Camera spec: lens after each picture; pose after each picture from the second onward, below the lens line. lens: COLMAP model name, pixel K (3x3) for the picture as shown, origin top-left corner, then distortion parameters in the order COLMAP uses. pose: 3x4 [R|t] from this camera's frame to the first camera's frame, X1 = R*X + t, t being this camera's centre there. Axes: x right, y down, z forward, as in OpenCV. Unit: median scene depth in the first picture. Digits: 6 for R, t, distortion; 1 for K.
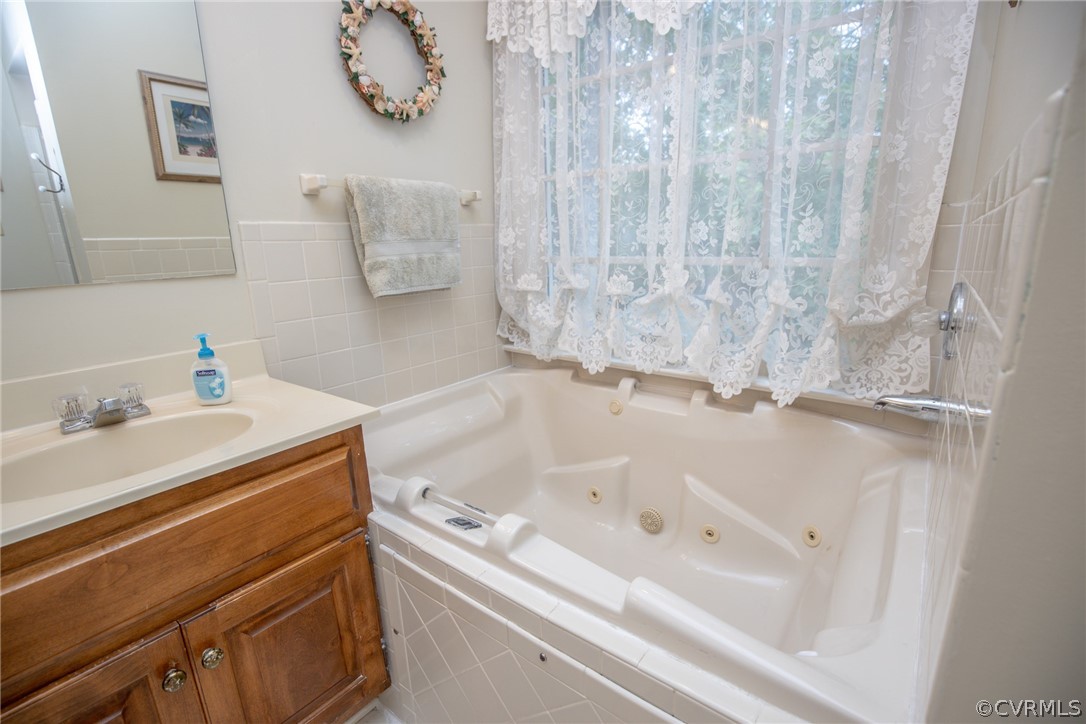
lens RADIAL K [[498.1, 0, 540.9], [0, 498.1, 364.7], [0, 0, 1]] dist [-0.031885, 0.004473]
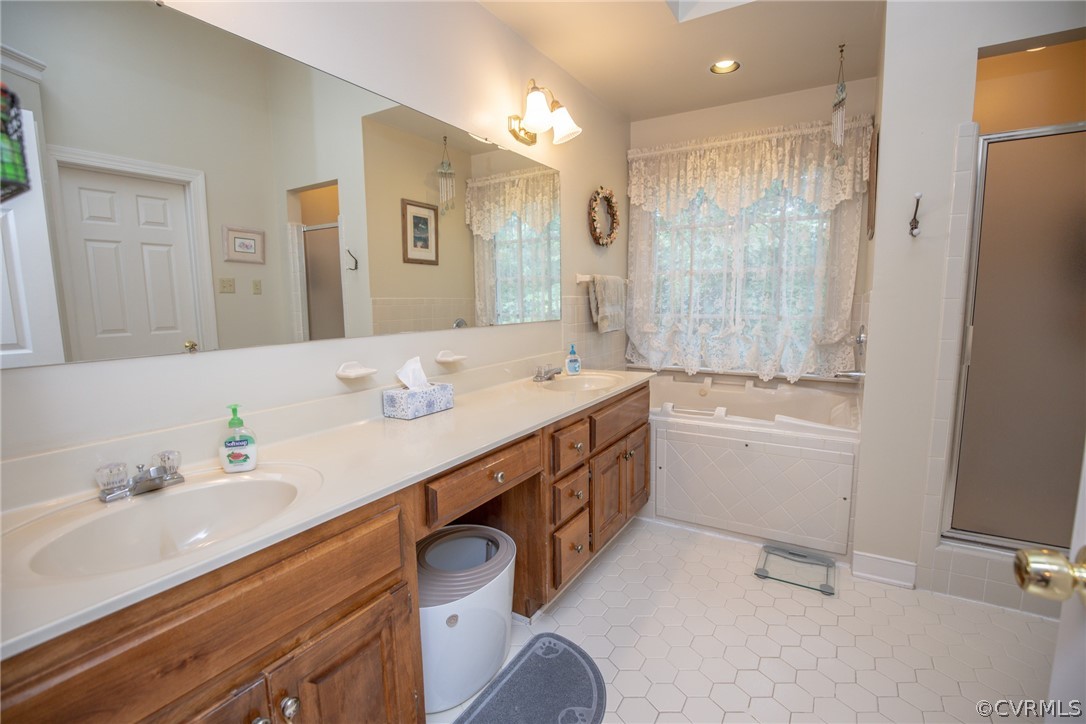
lens RADIAL K [[498.1, 0, 544.8], [0, 498.1, 361.6], [0, 0, 1]] dist [-0.031885, 0.004473]
pose [[0.992473, 0.001503, 0.122456, -0.739278], [0.012898, 0.993080, -0.116727, 0.197154], [-0.121784, 0.117428, 0.985586, -0.878488]]
